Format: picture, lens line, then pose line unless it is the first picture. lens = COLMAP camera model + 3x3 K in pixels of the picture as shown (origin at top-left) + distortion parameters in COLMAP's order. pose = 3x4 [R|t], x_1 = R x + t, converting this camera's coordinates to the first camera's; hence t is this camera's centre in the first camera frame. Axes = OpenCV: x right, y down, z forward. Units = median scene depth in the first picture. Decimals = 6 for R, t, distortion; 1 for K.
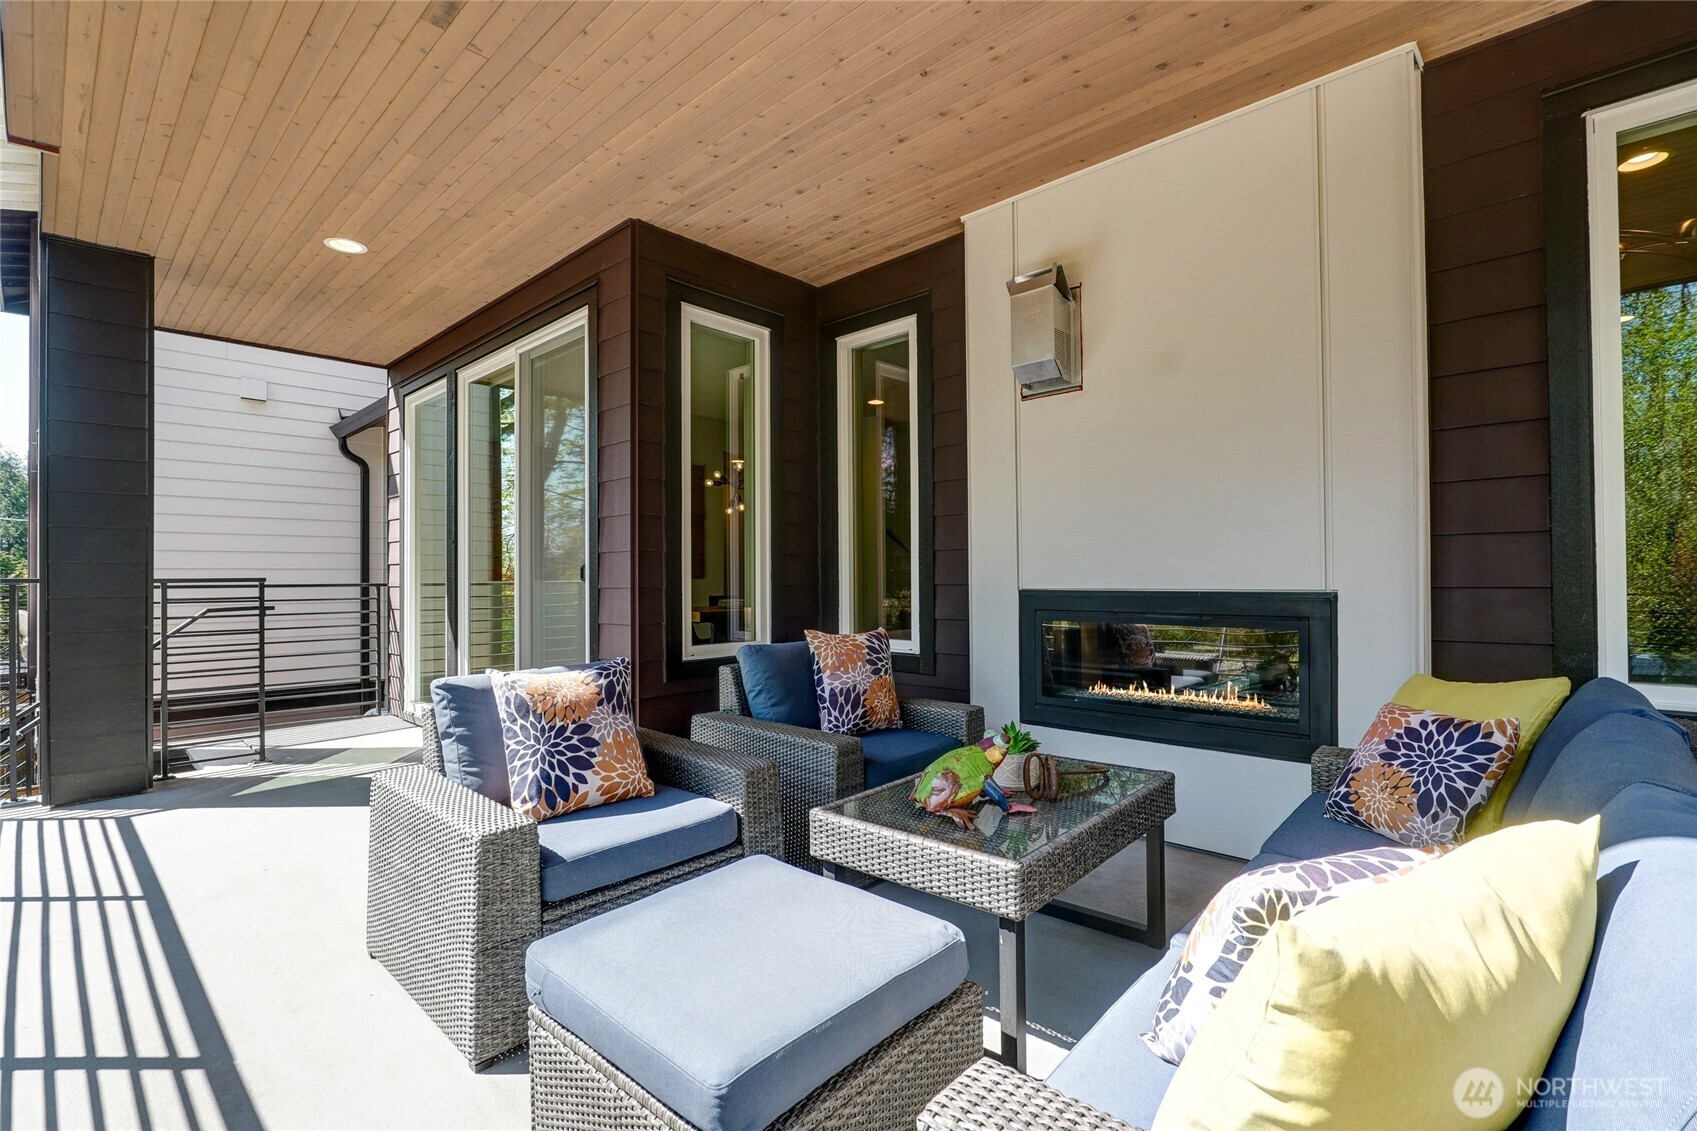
lens RADIAL K [[788.6, 0, 845.9], [0, 788.6, 574.2], [0, 0, 1]] dist [-0.012441, -0.000496]
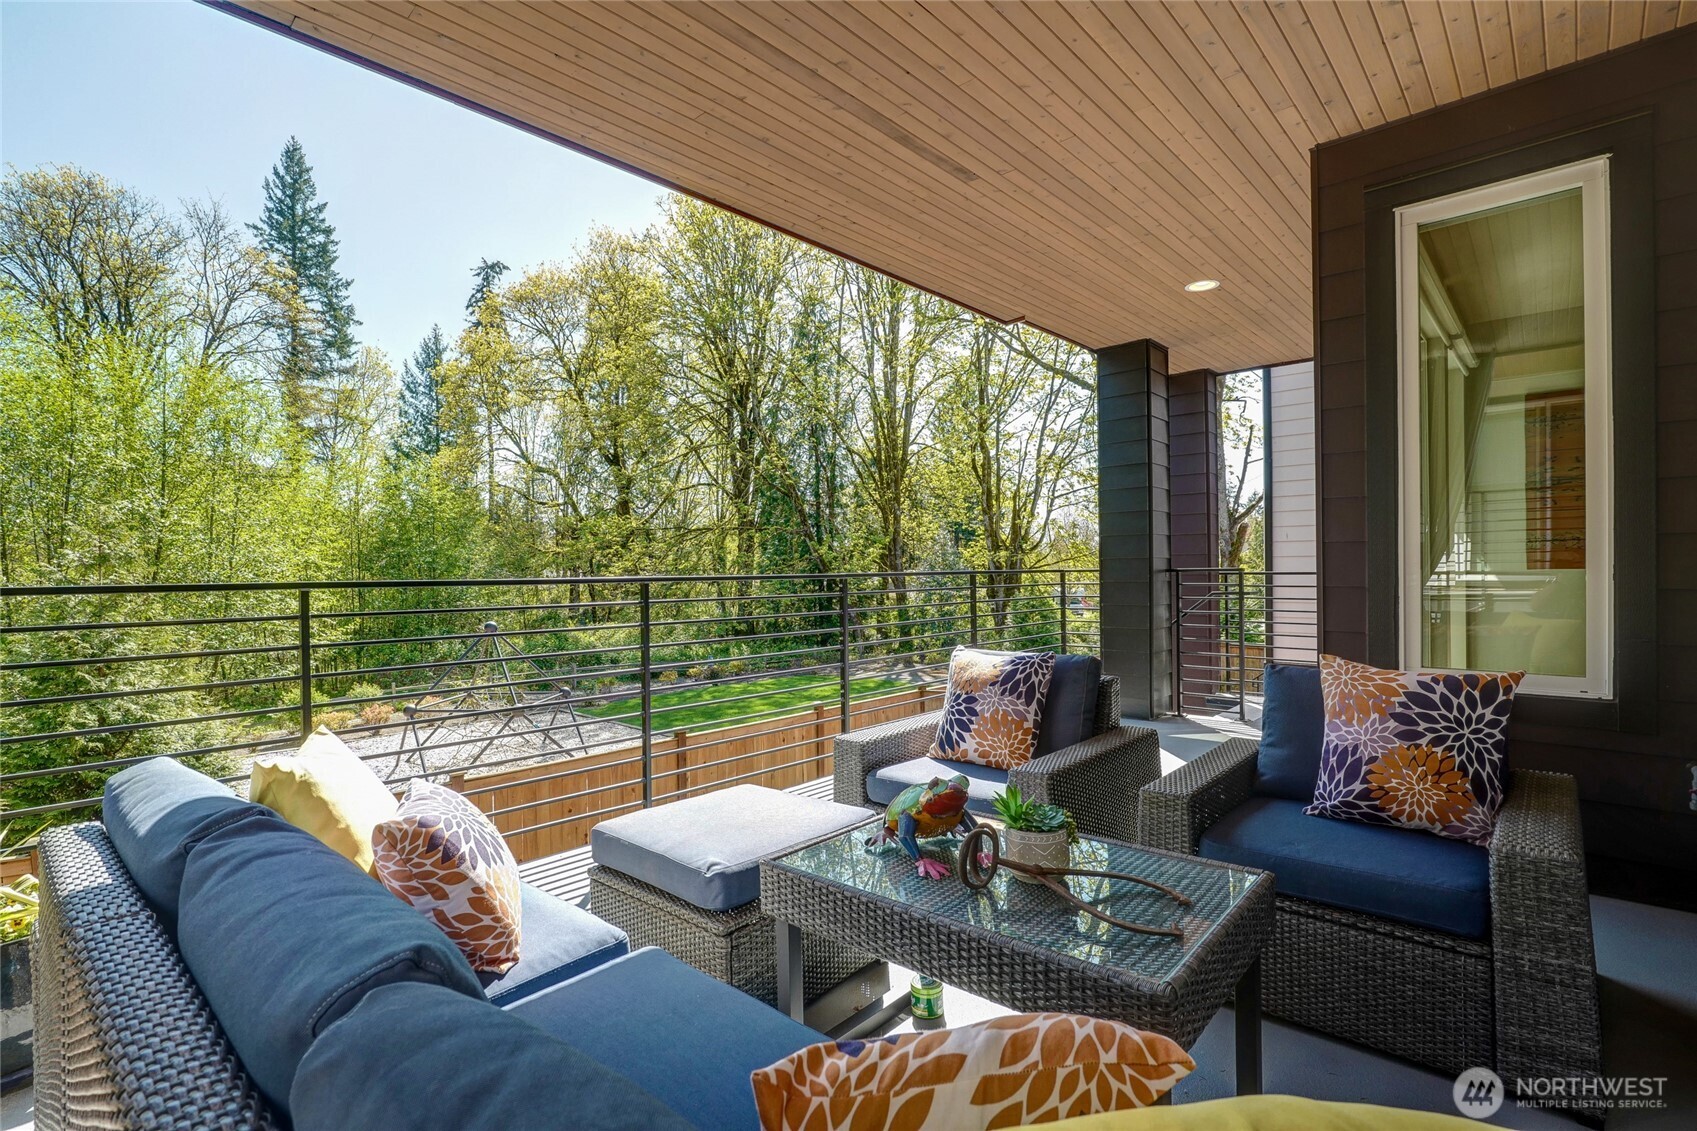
lens RADIAL K [[788.6, 0, 846.6], [0, 788.6, 566.4], [0, 0, 1]] dist [-0.012441, -0.000496]
pose [[-0.001559, 0.004551, -0.999988, 0.667149], [0.018019, 0.999827, 0.004523, -0.019781], [0.999836, -0.018012, -0.001641, 0.577228]]
